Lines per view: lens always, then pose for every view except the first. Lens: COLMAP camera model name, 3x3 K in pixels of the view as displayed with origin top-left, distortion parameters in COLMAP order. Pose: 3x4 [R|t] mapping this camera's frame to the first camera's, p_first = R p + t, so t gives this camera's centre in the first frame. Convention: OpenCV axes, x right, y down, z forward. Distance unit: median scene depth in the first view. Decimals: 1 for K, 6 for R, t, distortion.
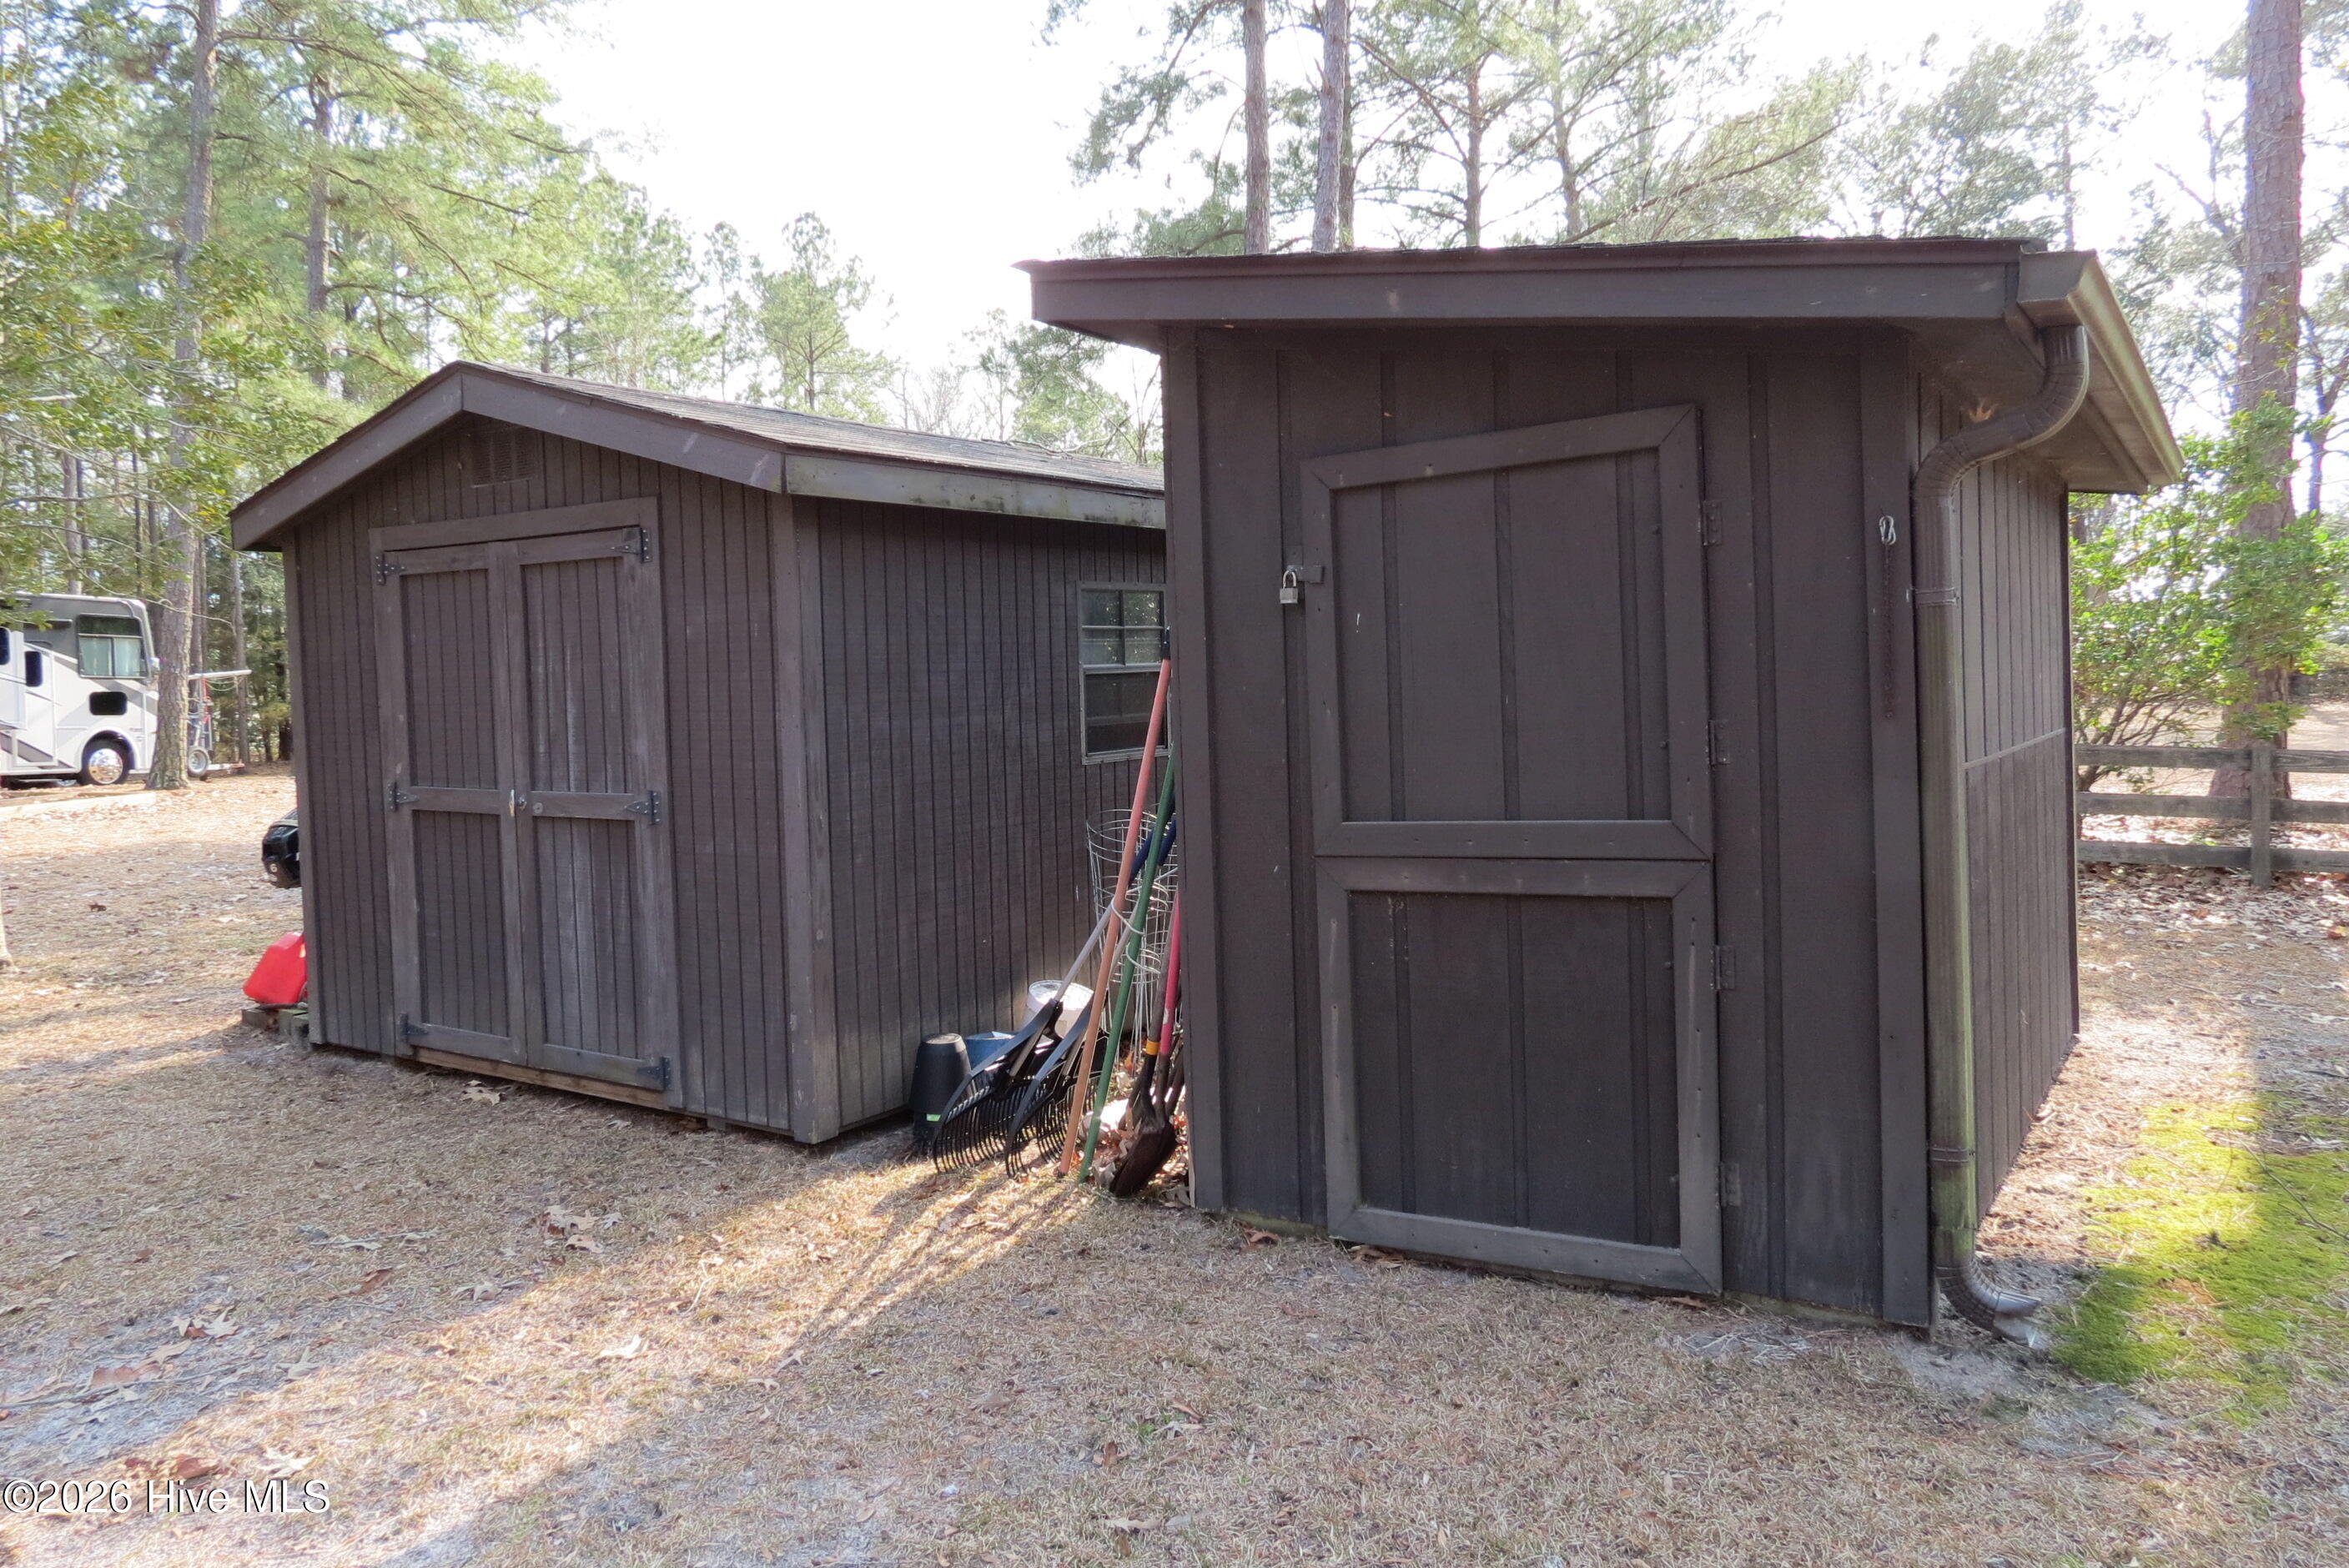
lens RADIAL K [[1713.2, 0, 1172.1], [0, 1713.2, 773.1], [0, 0, 1]] dist [-0.022283, 0.023795]
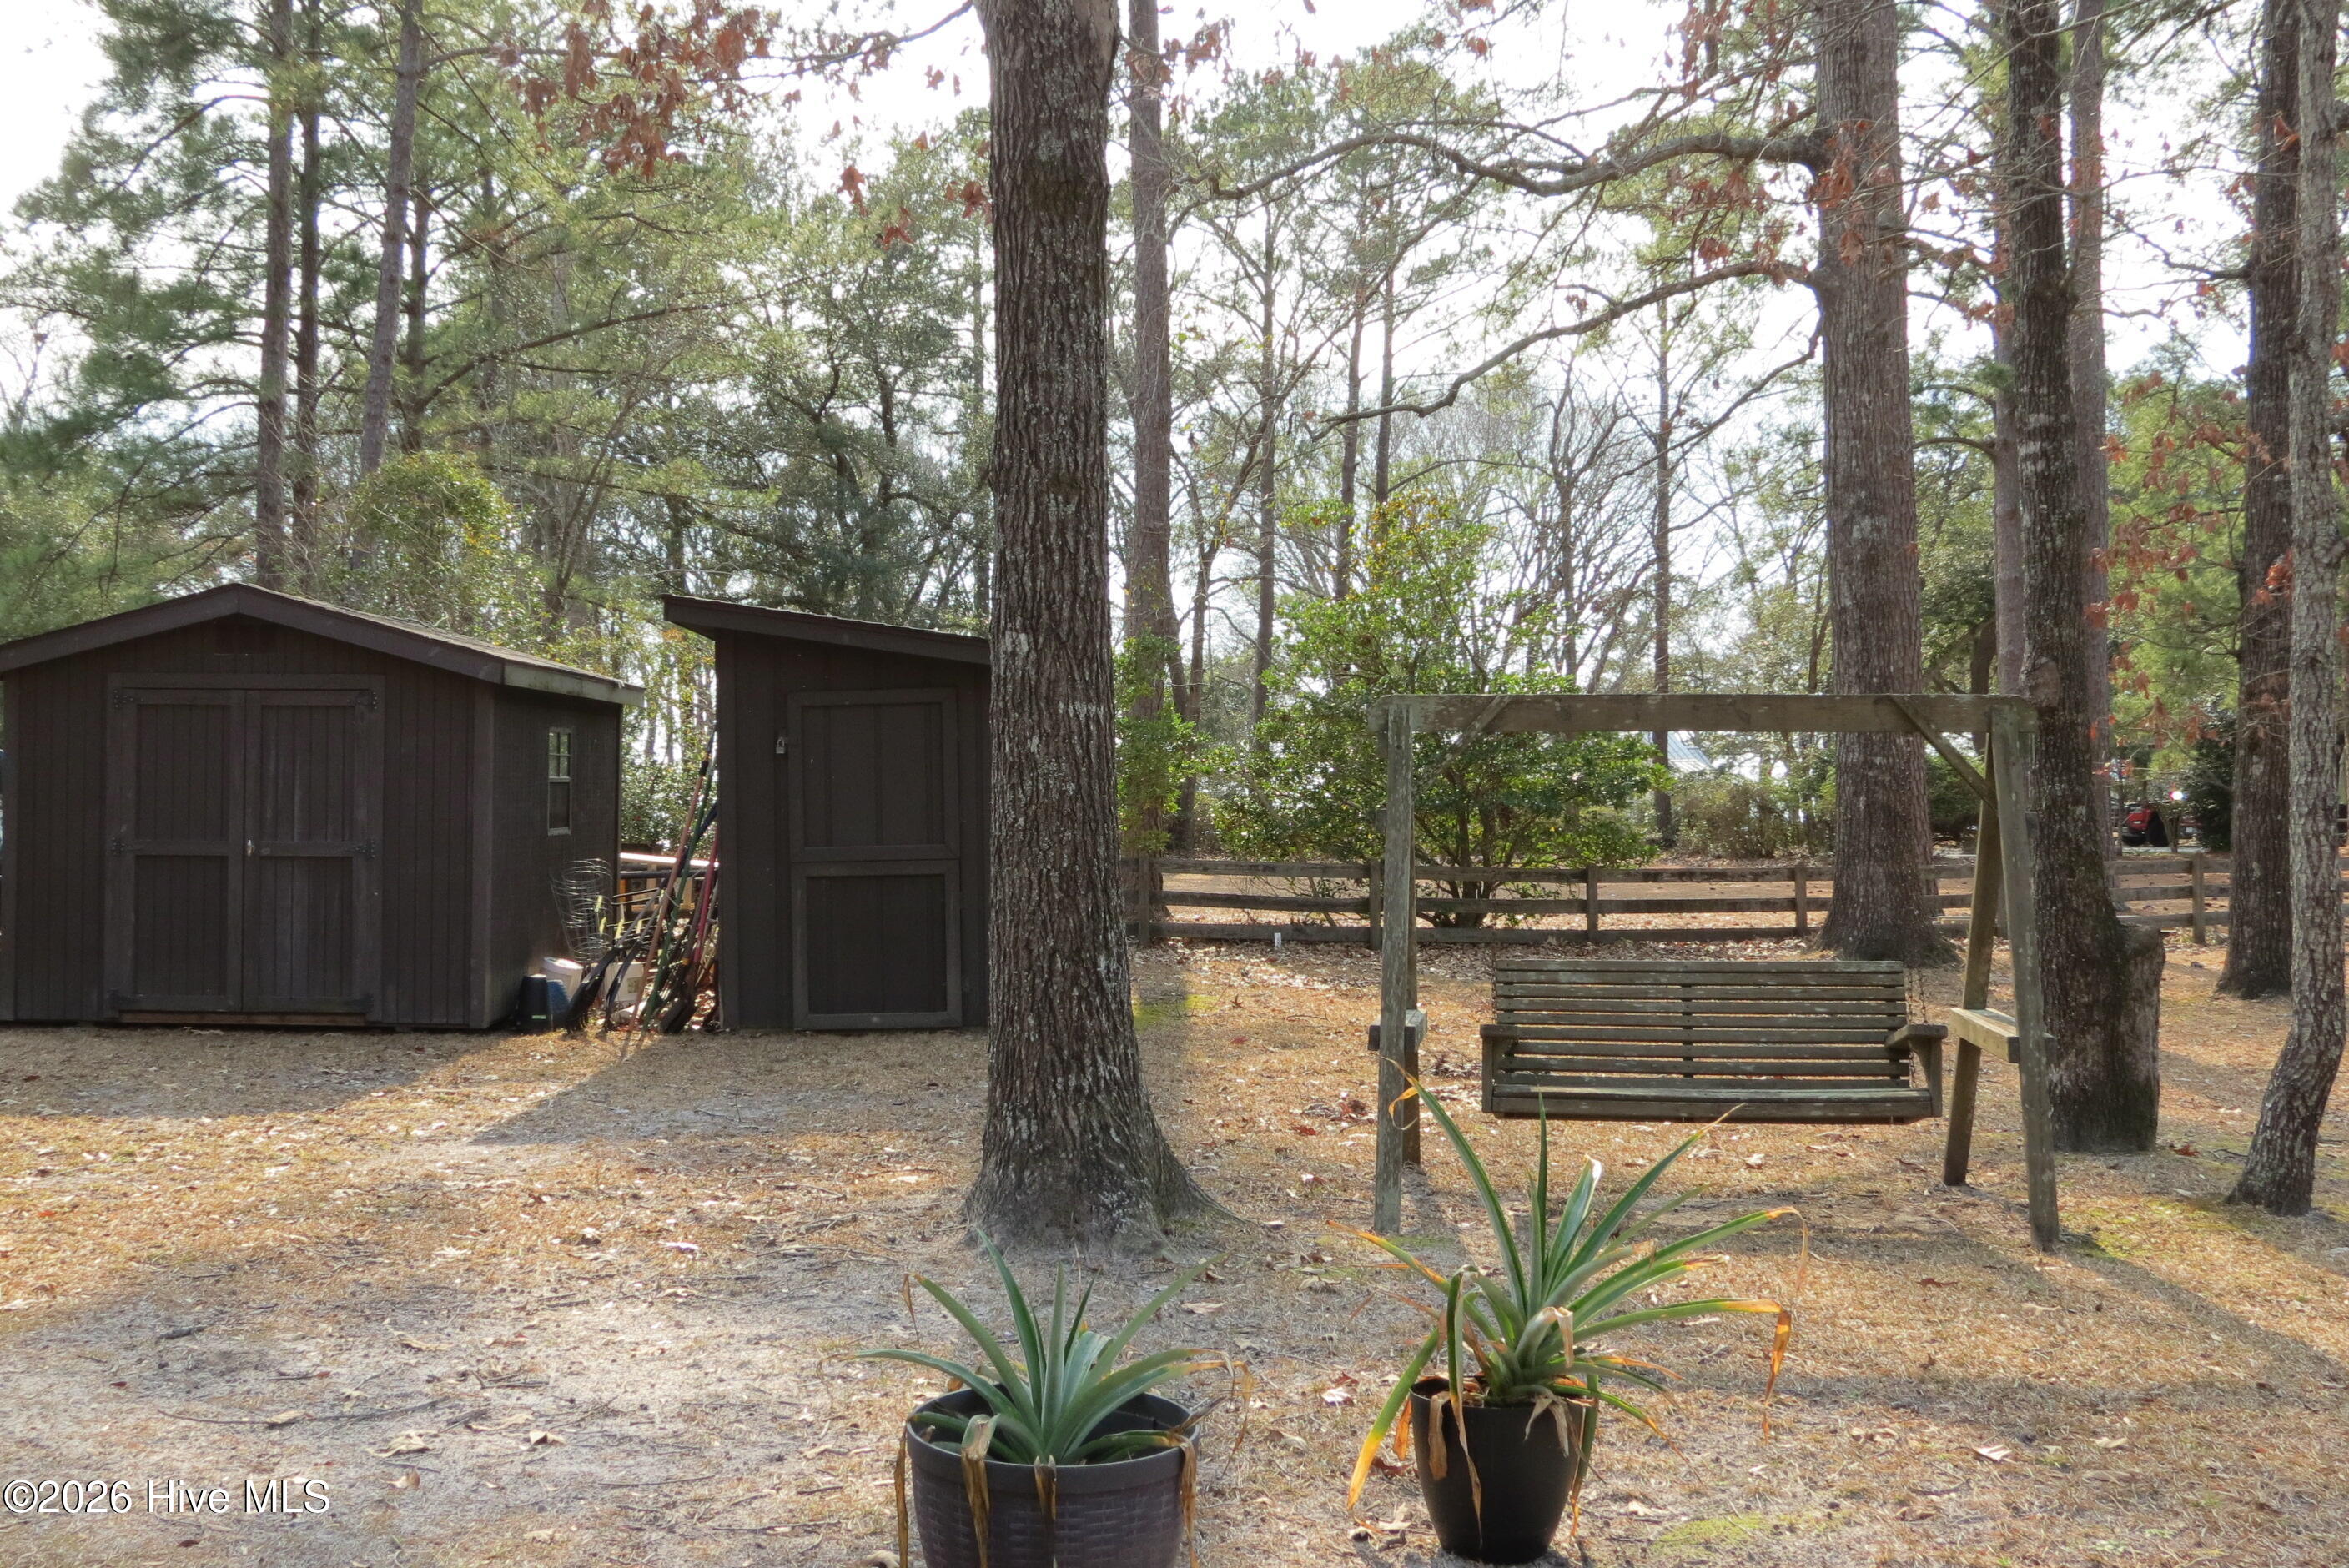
lens RADIAL K [[2523.9, 0, 1174.8], [0, 2523.9, 785.2], [0, 0, 1]] dist [0.001055, 0.000000]
pose [[0.838939, 0.032935, 0.543228, -0.828614], [0.006811, 0.997454, -0.070992, 0.117529], [-0.544183, 0.063257, 0.836578, -1.328580]]
